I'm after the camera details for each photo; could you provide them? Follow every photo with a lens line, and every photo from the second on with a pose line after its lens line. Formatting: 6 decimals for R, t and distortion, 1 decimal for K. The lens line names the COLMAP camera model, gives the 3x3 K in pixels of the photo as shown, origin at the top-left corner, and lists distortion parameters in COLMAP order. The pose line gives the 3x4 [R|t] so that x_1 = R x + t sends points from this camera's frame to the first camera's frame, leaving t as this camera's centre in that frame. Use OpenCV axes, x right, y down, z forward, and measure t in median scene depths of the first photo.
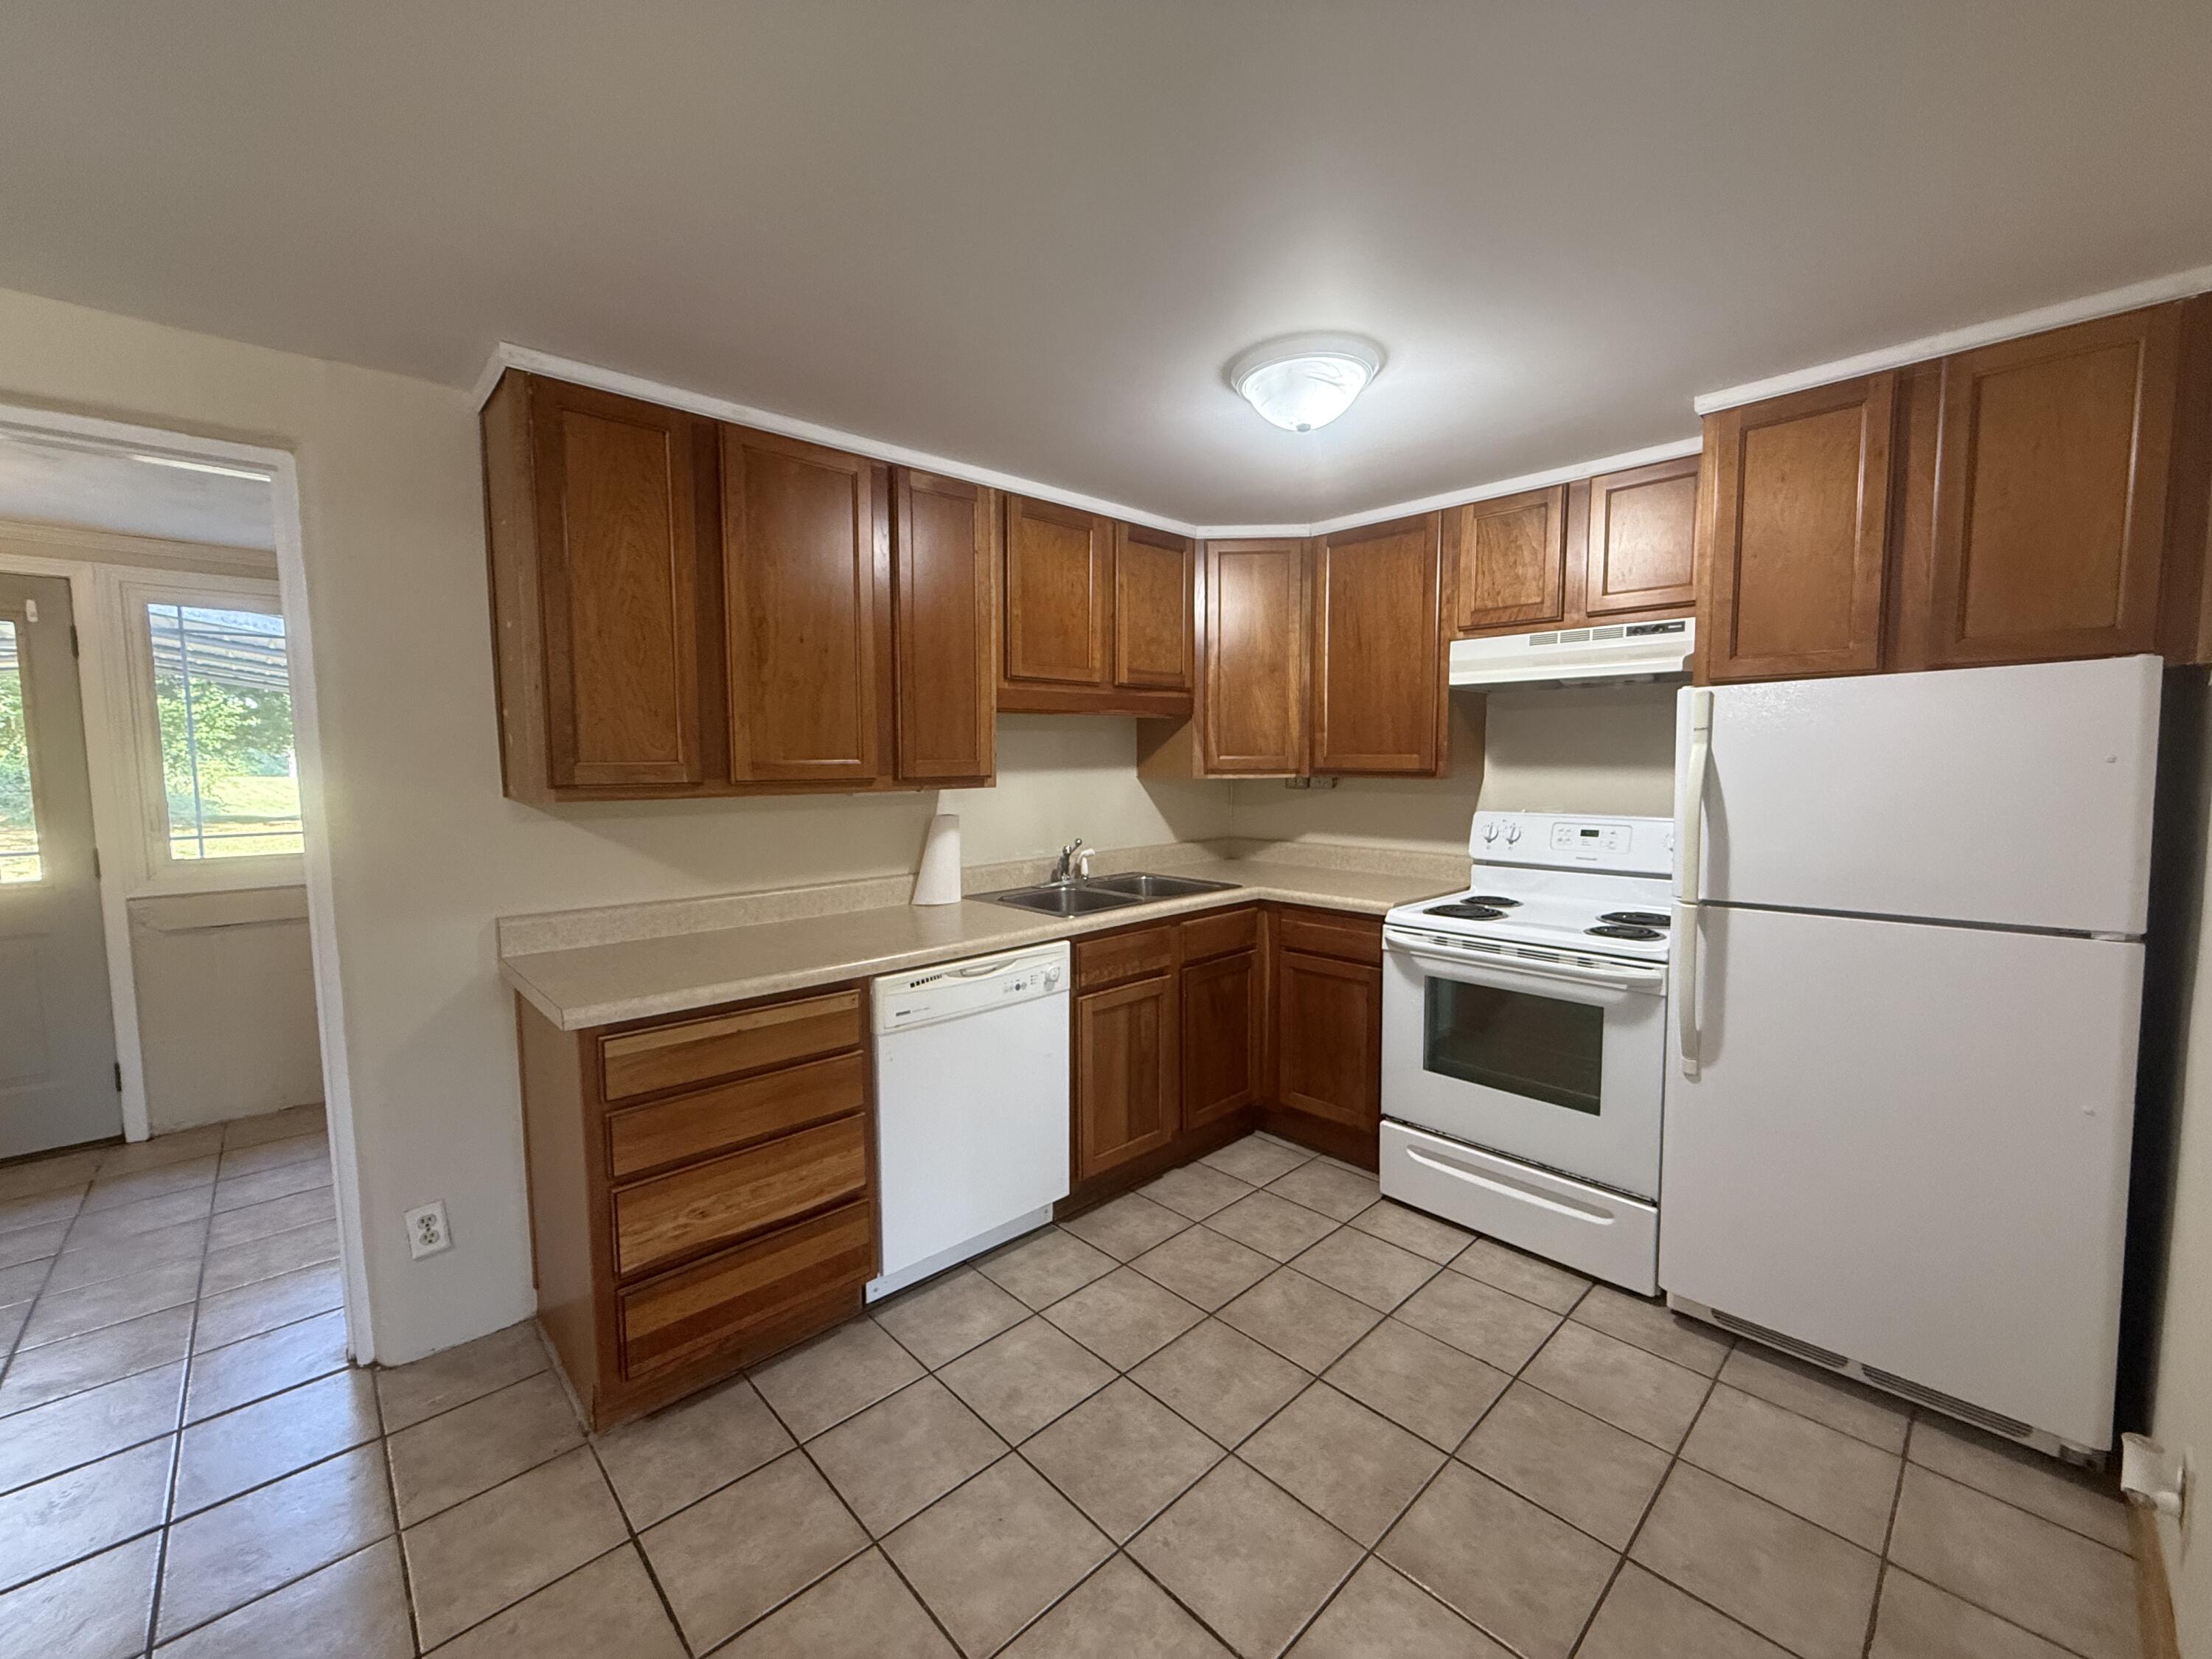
lens RADIAL K [[886.9, 0, 1093.5], [0, 886.9, 826.5], [0, 0, 1]] dist [0.000818, 0.000037]
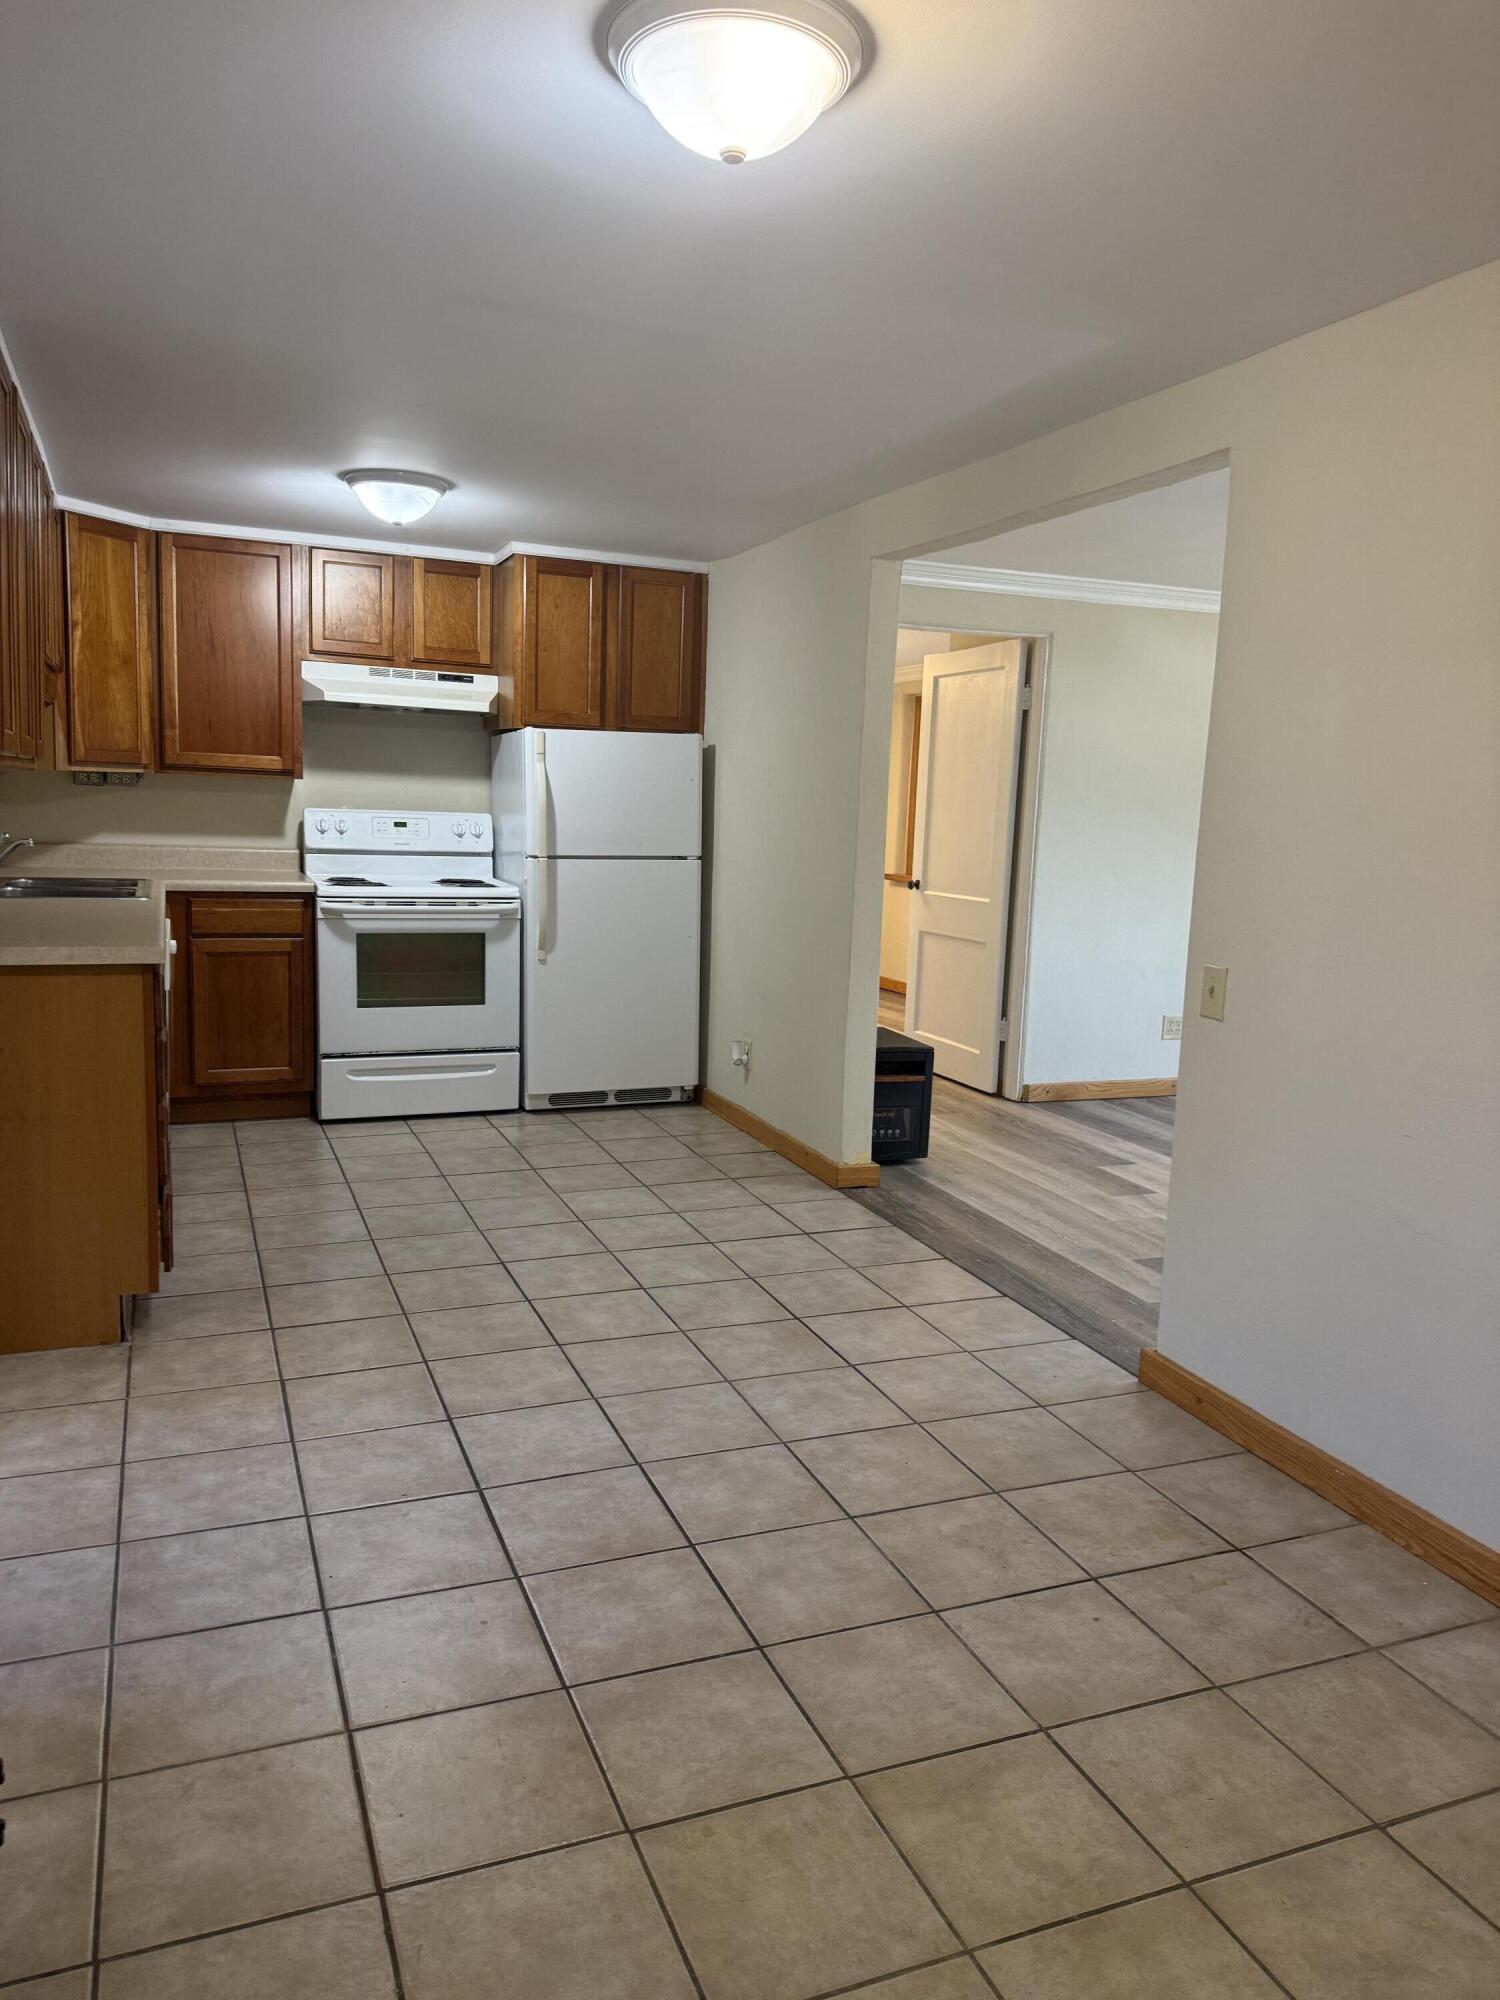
lens RADIAL K [[1409.8, 0, 746.9], [0, 1409.8, 1008.3], [0, 0, 1]] dist [0.057852, -0.066635]
pose [[0.356523, -0.114879, 0.927197, -1.448336], [0.033084, 0.993342, 0.110353, 0.074493], [-0.933700, -0.008668, 0.357950, -0.280112]]
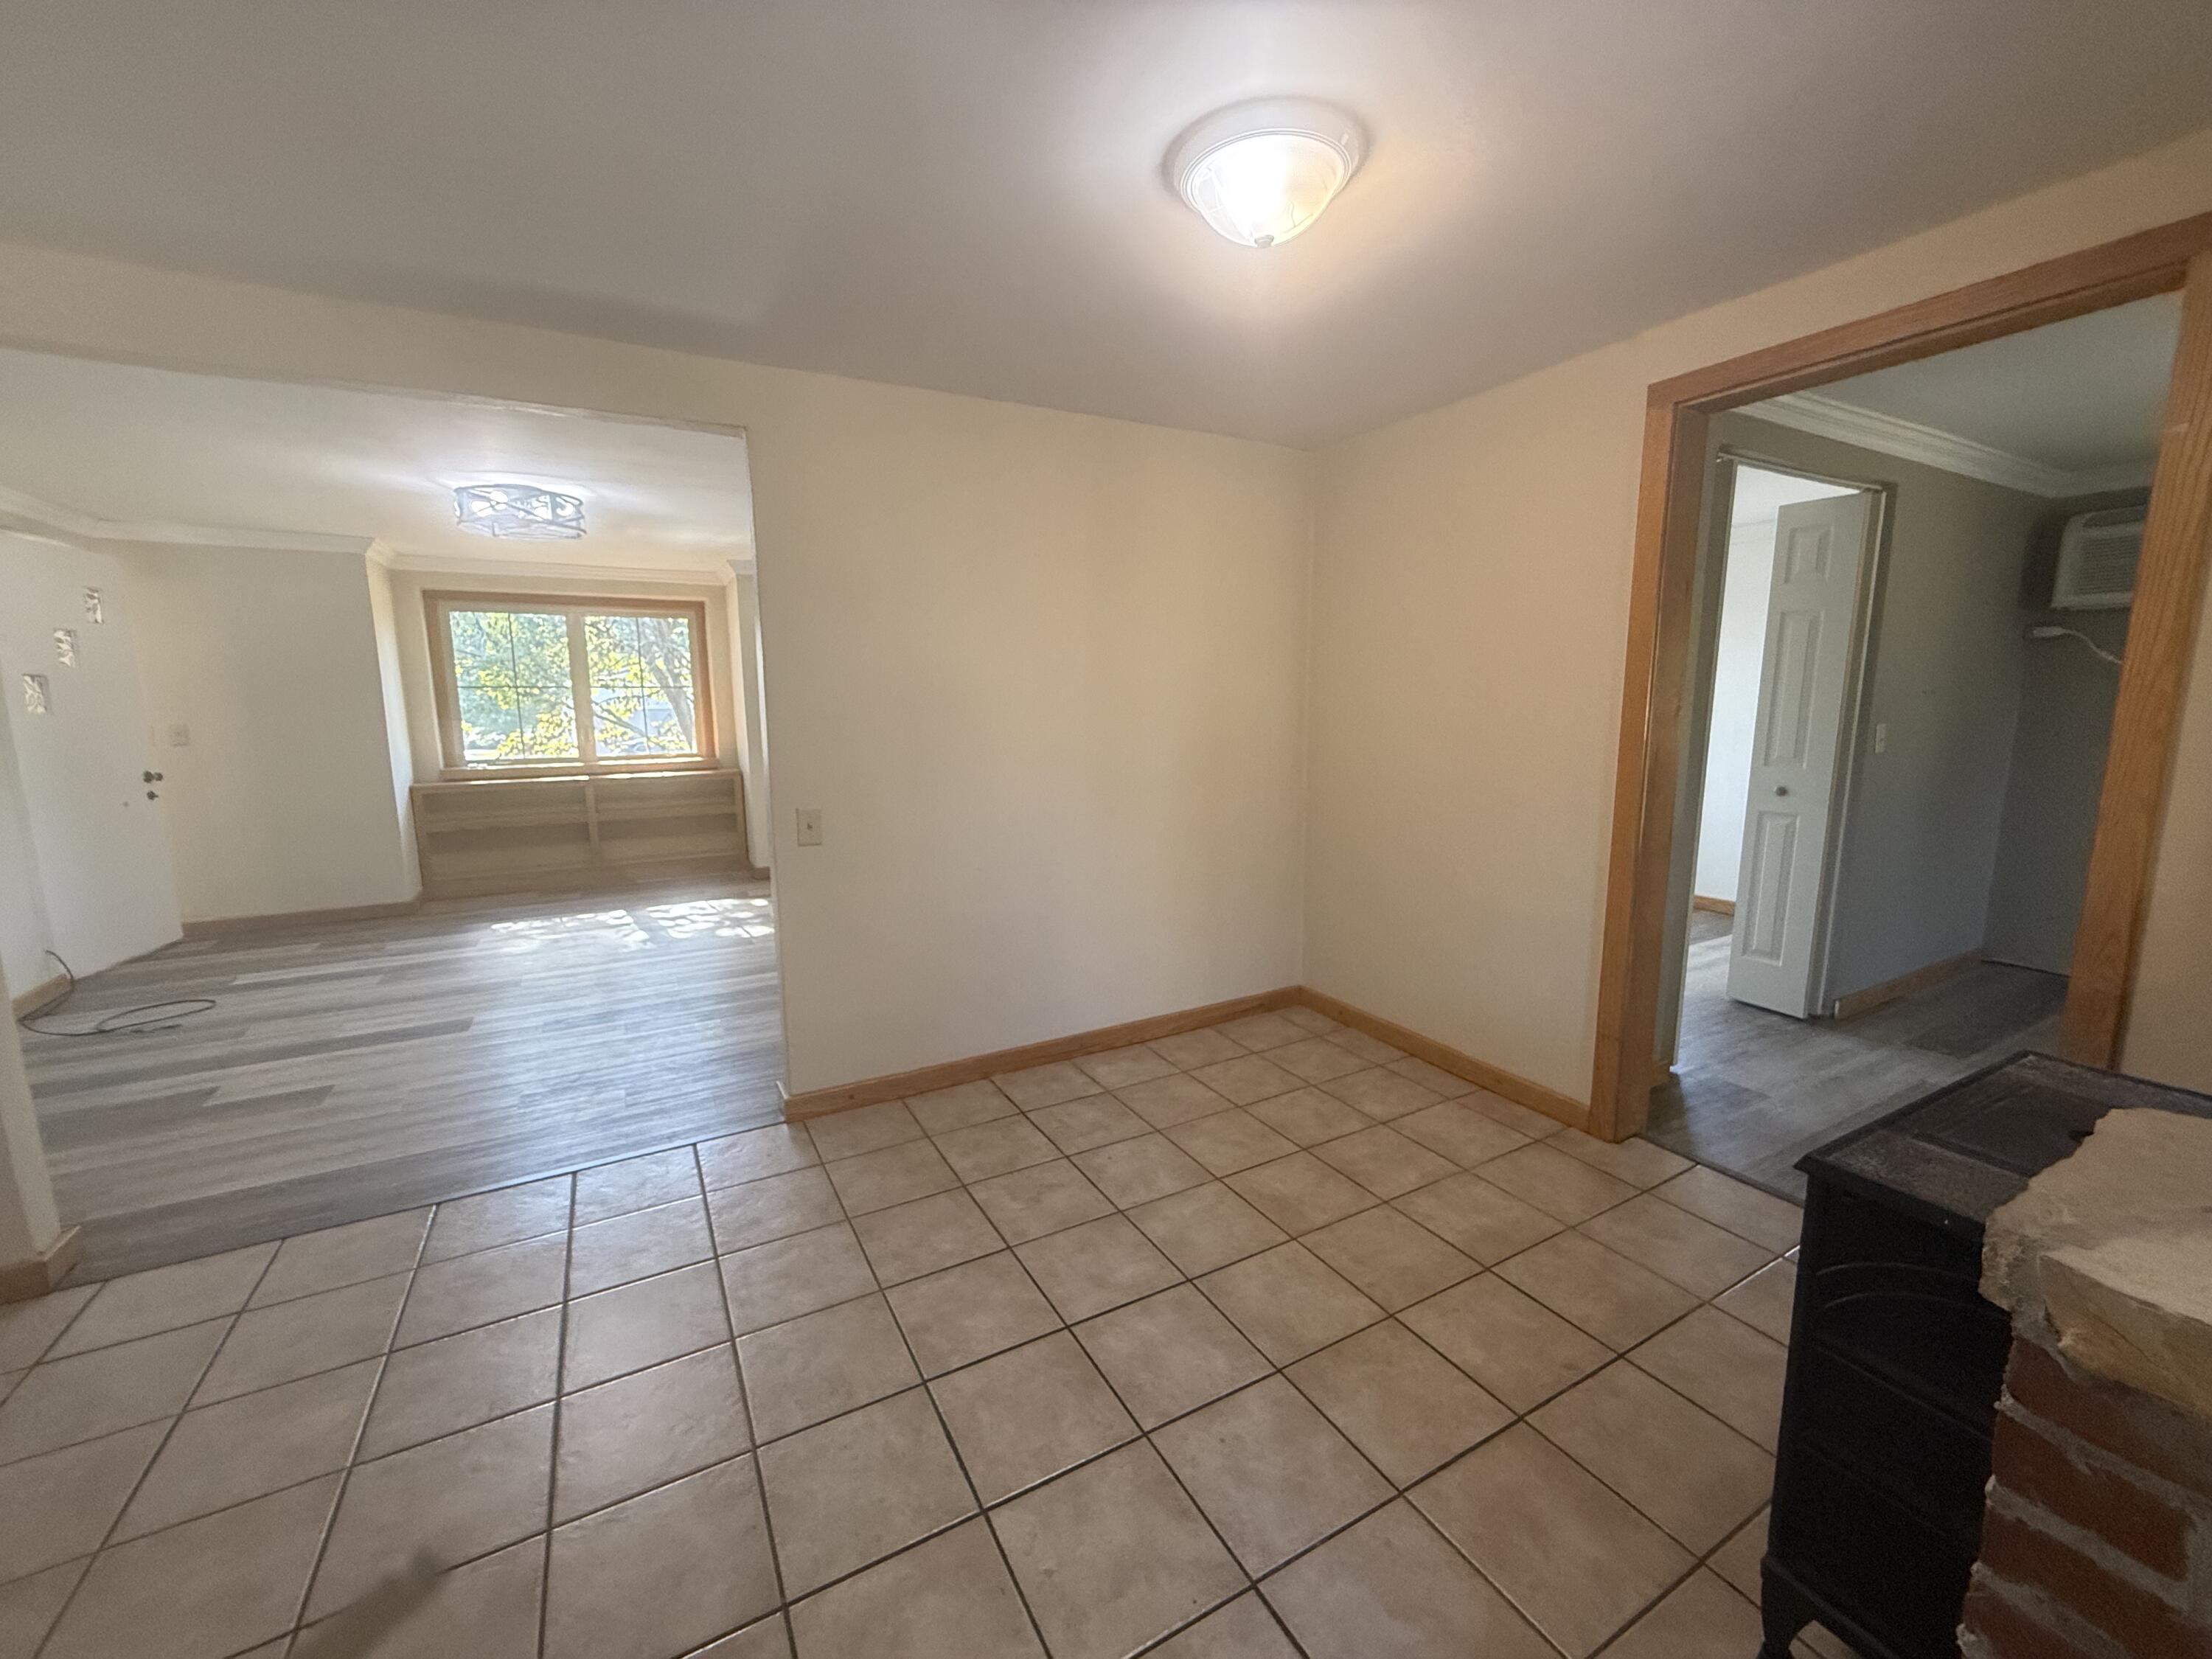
lens RADIAL K [[886.9, 0, 1091.0], [0, 886.9, 832.0], [0, 0, 1]] dist [0.000818, 0.000037]
pose [[-0.969537, -0.017296, 0.244335, -0.749609], [0.040150, 0.972791, 0.228179, -0.020844], [-0.241633, 0.231038, -0.942462, 0.749611]]
